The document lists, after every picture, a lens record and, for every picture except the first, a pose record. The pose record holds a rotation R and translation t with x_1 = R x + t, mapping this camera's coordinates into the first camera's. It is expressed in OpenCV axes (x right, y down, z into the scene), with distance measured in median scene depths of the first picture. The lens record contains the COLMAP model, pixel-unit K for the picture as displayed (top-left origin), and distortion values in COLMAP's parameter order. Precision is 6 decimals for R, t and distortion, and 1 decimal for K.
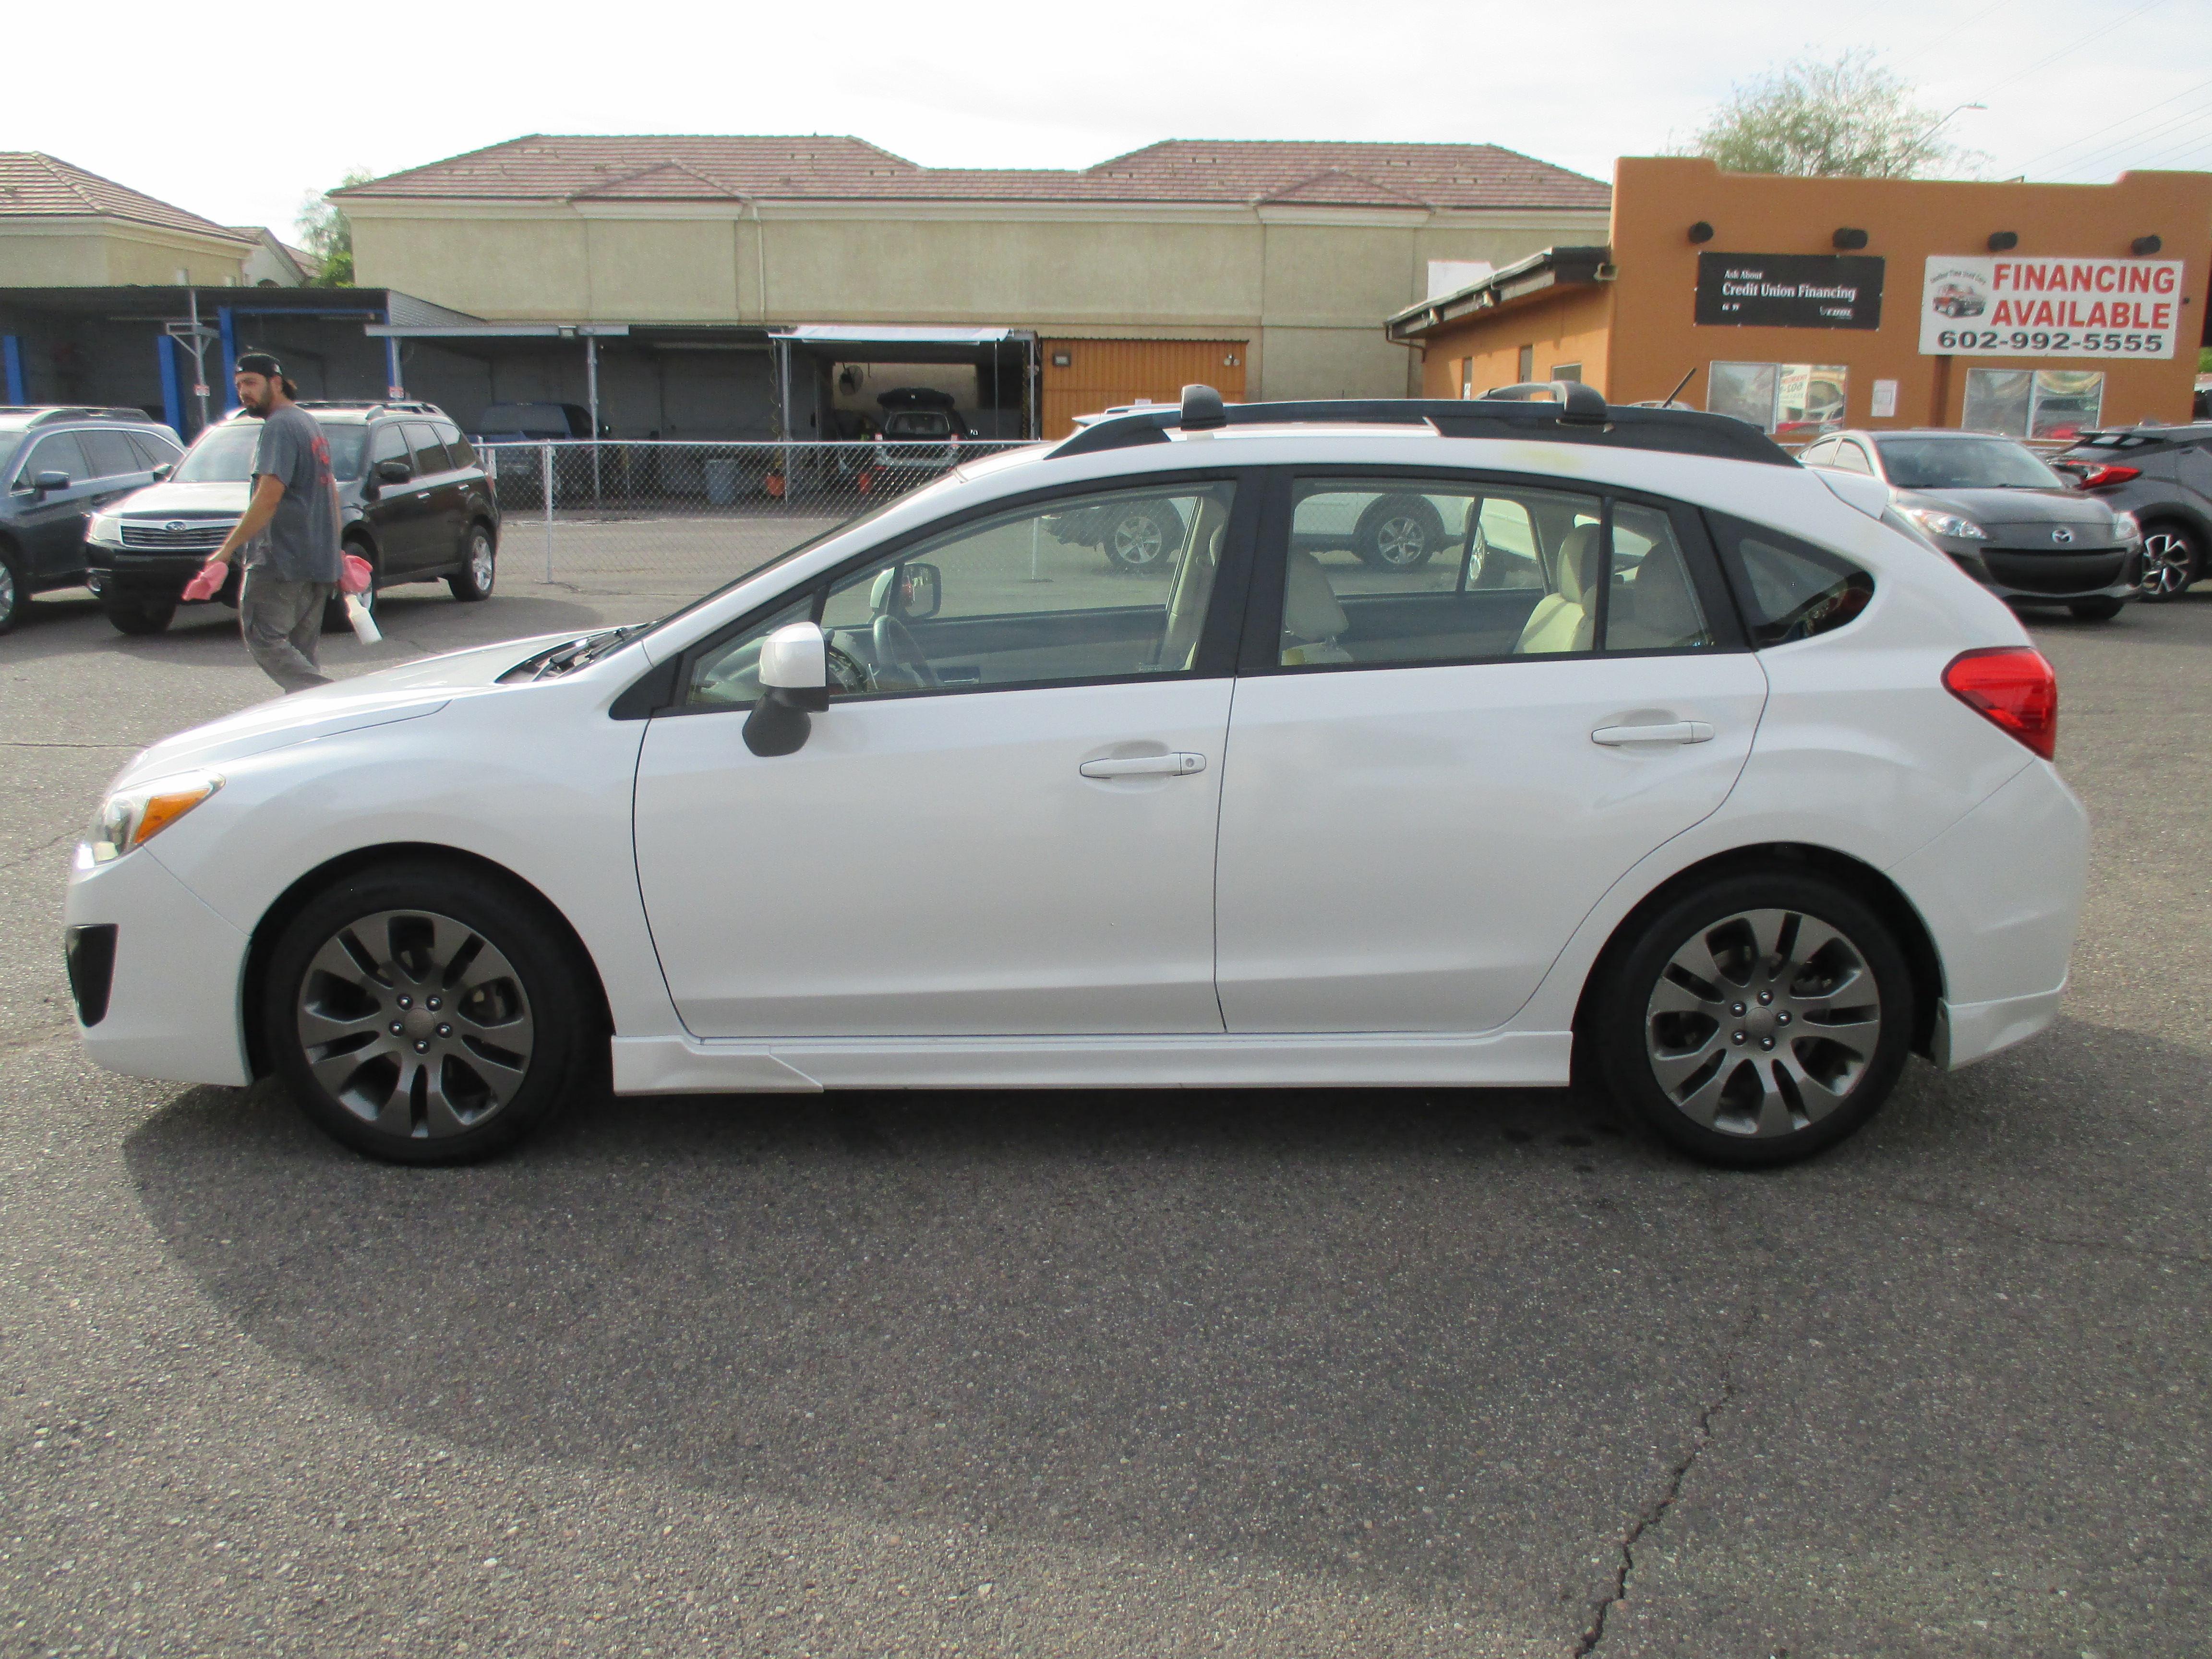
lens RADIAL K [[1892.4, 0, 1115.0], [0, 1892.4, 818.8], [0, 0, 1]] dist [-0.054319, 0.022498]
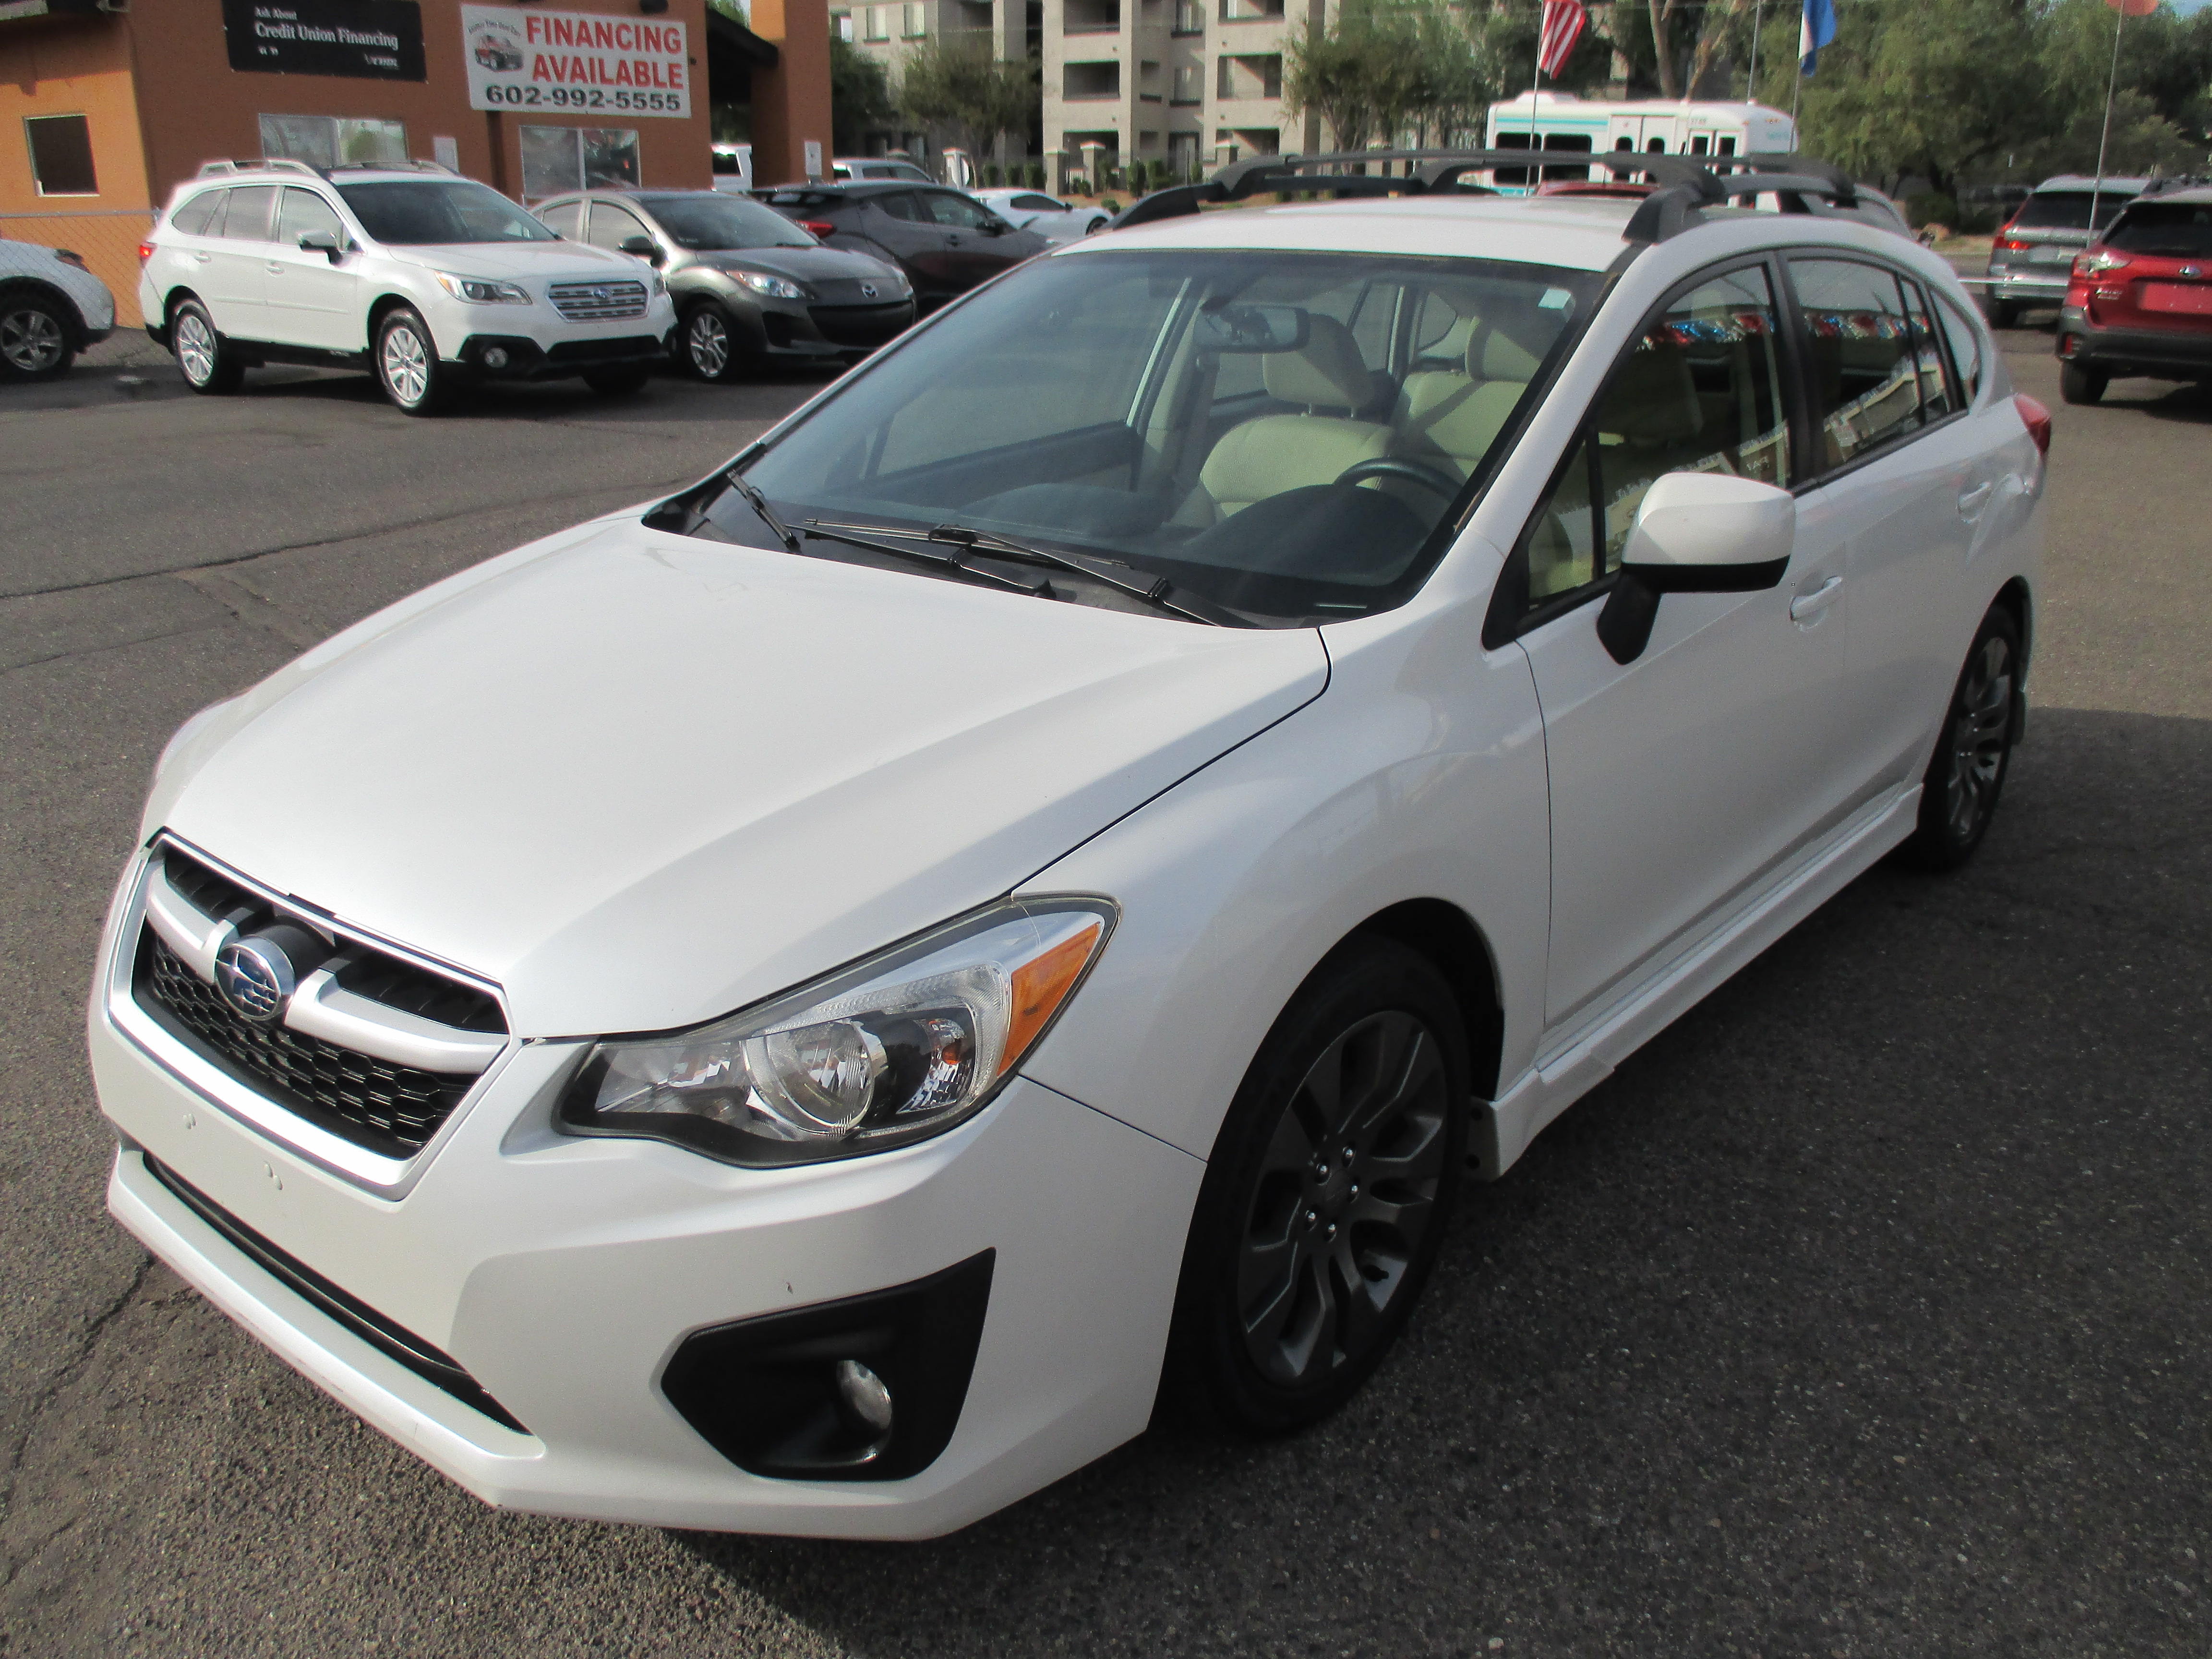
lens RADIAL K [[1892.4, 0, 1115.0], [0, 1892.4, 818.8], [0, 0, 1]] dist [-0.054319, 0.022498]
pose [[0.635627, -0.241578, 0.733225, -0.153149], [0.151822, 0.970346, 0.188090, -0.025065], [-0.756920, -0.008235, 0.653455, 0.119359]]
